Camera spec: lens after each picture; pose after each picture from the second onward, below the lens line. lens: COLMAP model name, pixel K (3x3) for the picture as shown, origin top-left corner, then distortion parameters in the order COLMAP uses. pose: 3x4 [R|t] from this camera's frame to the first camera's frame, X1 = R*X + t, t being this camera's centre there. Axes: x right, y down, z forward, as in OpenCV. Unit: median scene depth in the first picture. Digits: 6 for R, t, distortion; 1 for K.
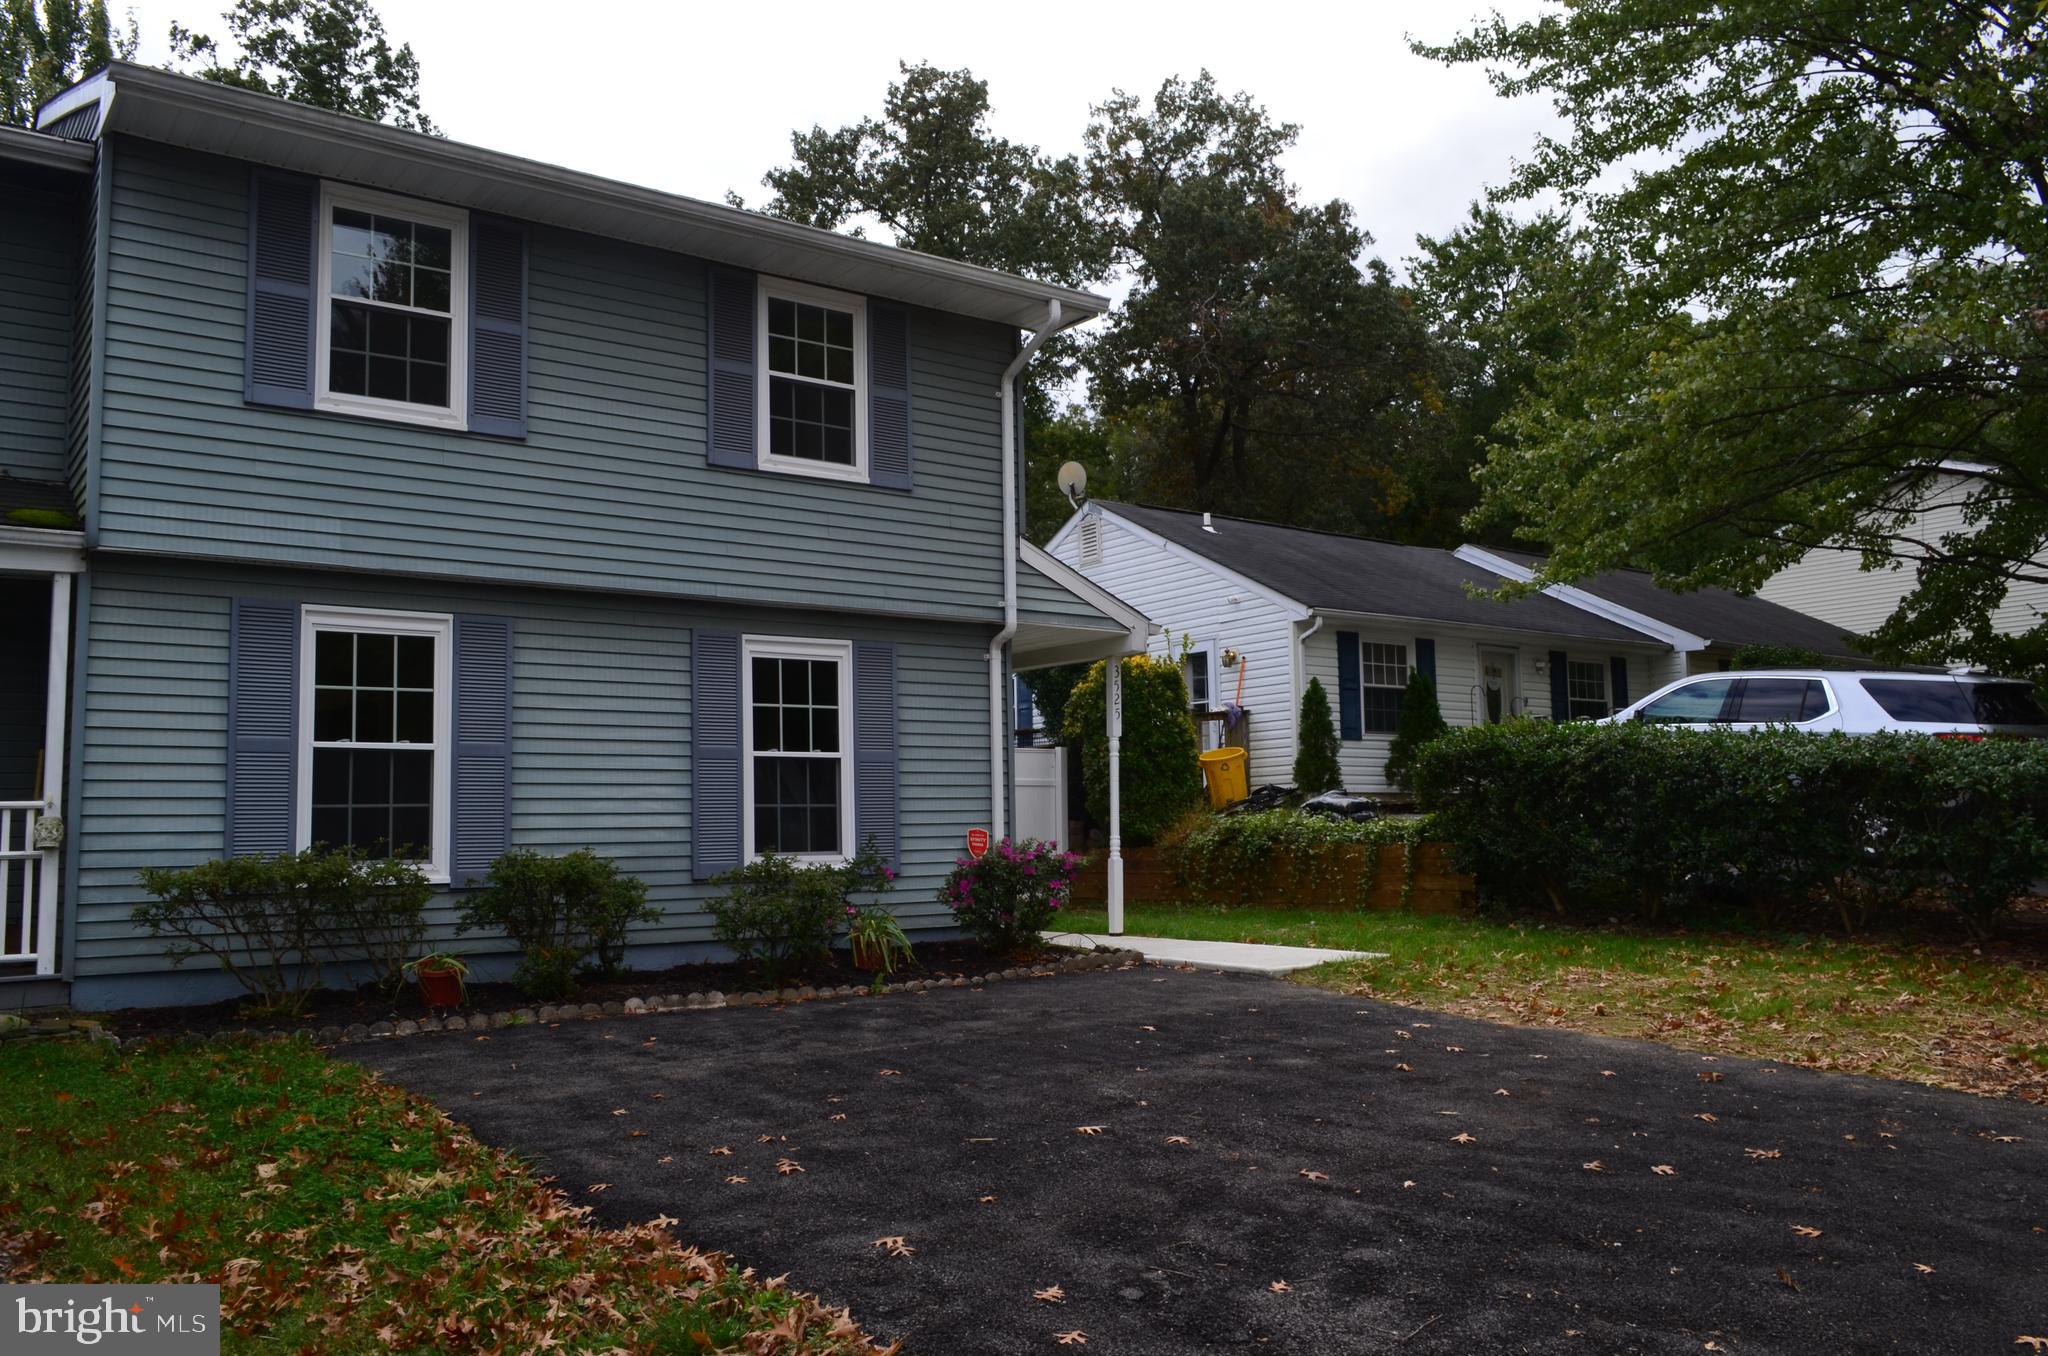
lens RADIAL K [[1582.9, 0, 1016.0], [0, 1582.9, 678.9], [0, 0, 1]] dist [-0.025716, 0.012784]
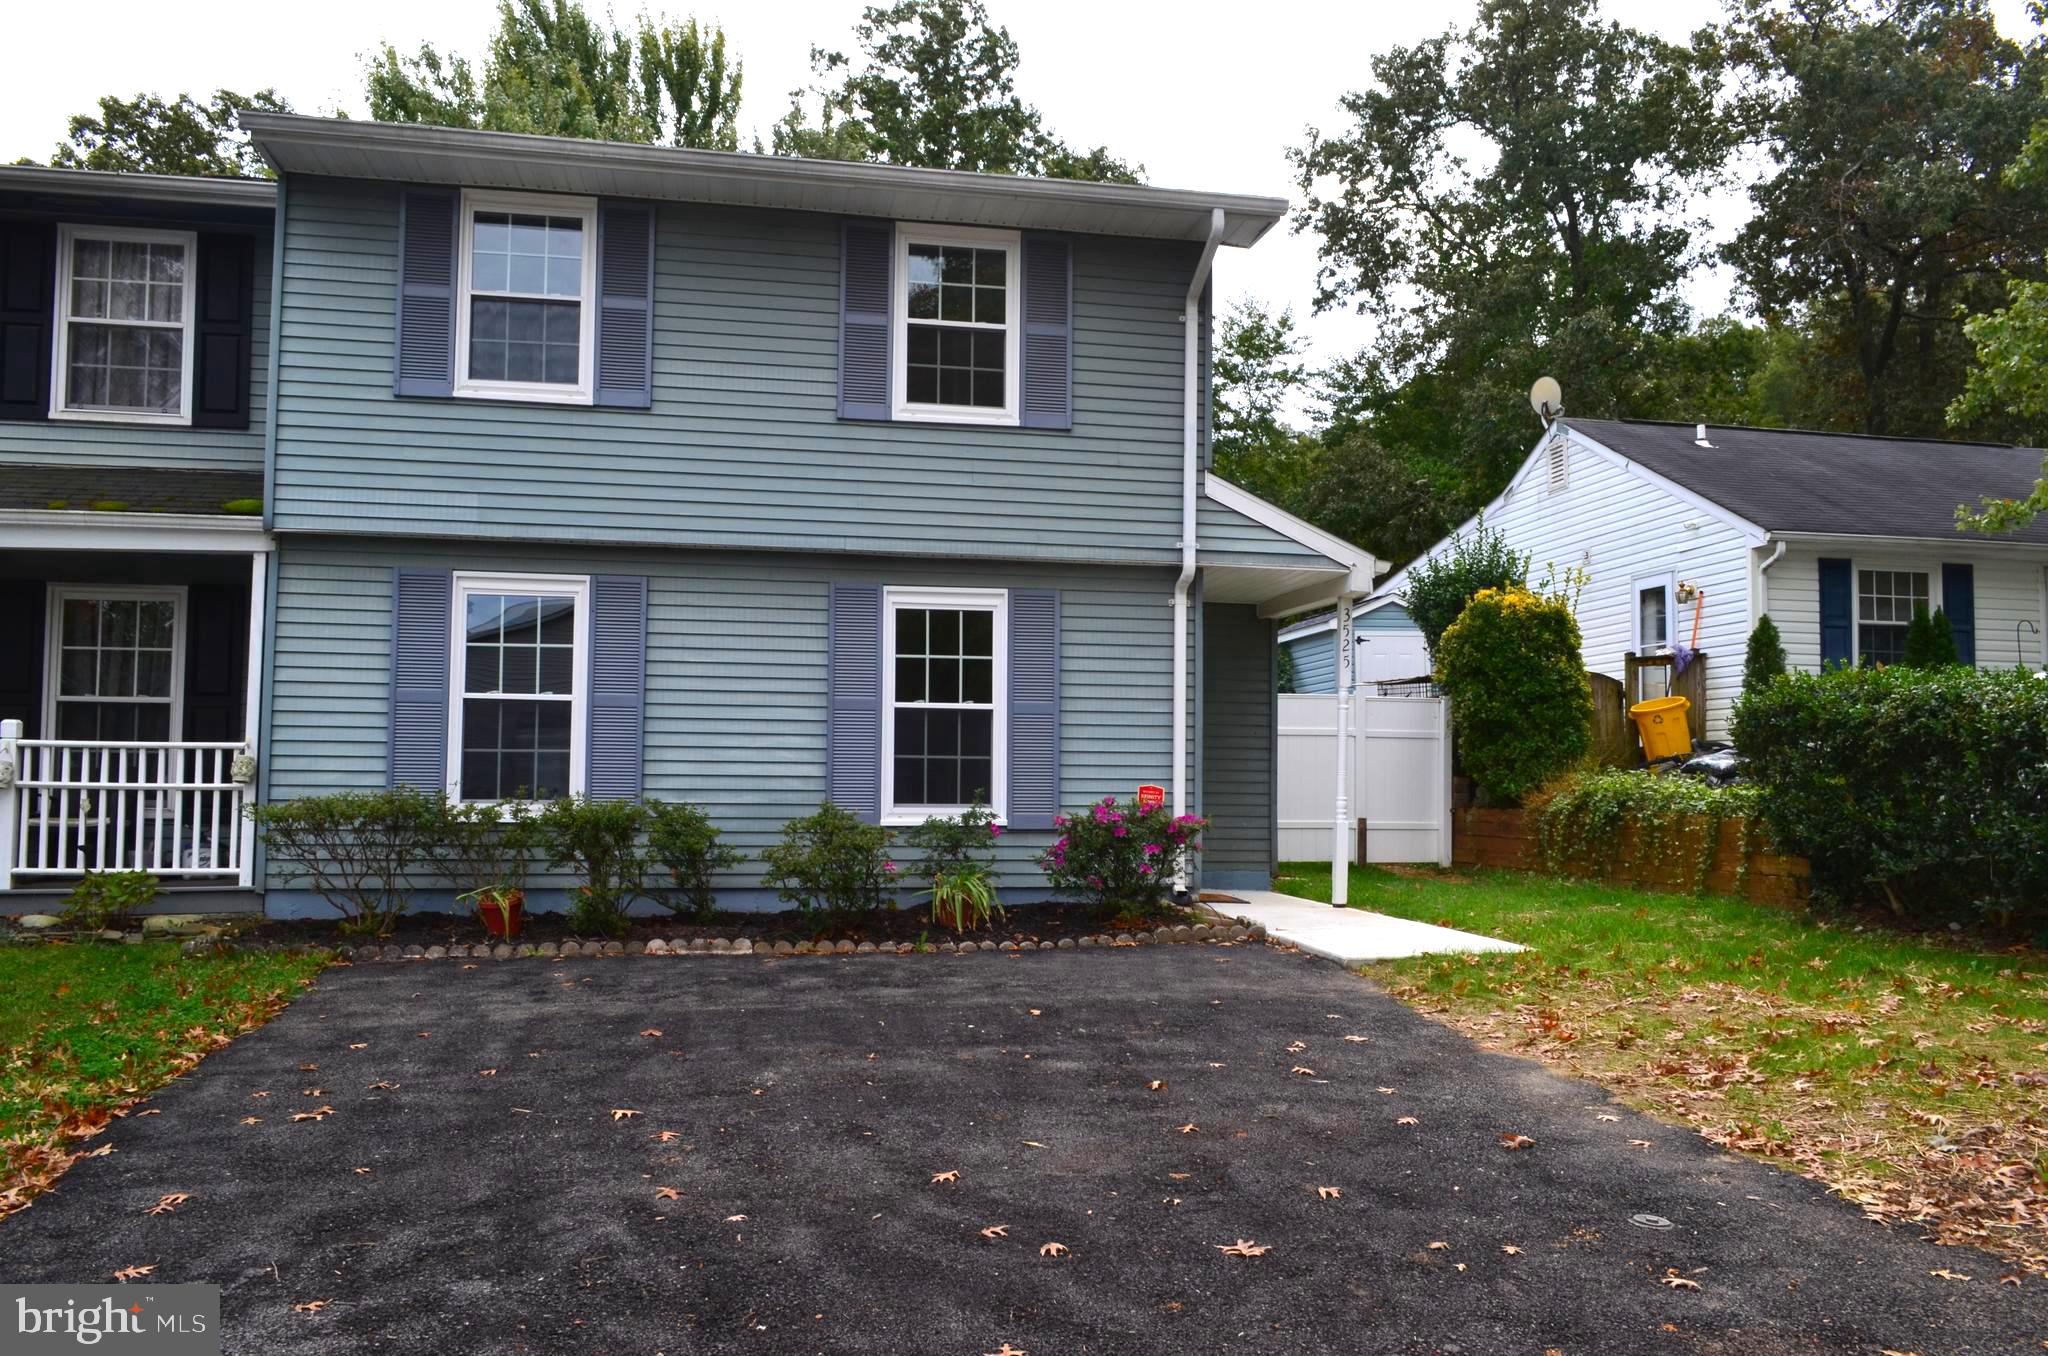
lens RADIAL K [[1582.9, 0, 1022.4], [0, 1582.9, 683.7], [0, 0, 1]] dist [-0.025716, 0.012784]
pose [[0.903615, 0.000964, -0.428345, 0.324848], [0.015969, 0.999227, 0.035936, -0.000867], [0.428048, -0.039312, 0.902900, 0.124531]]
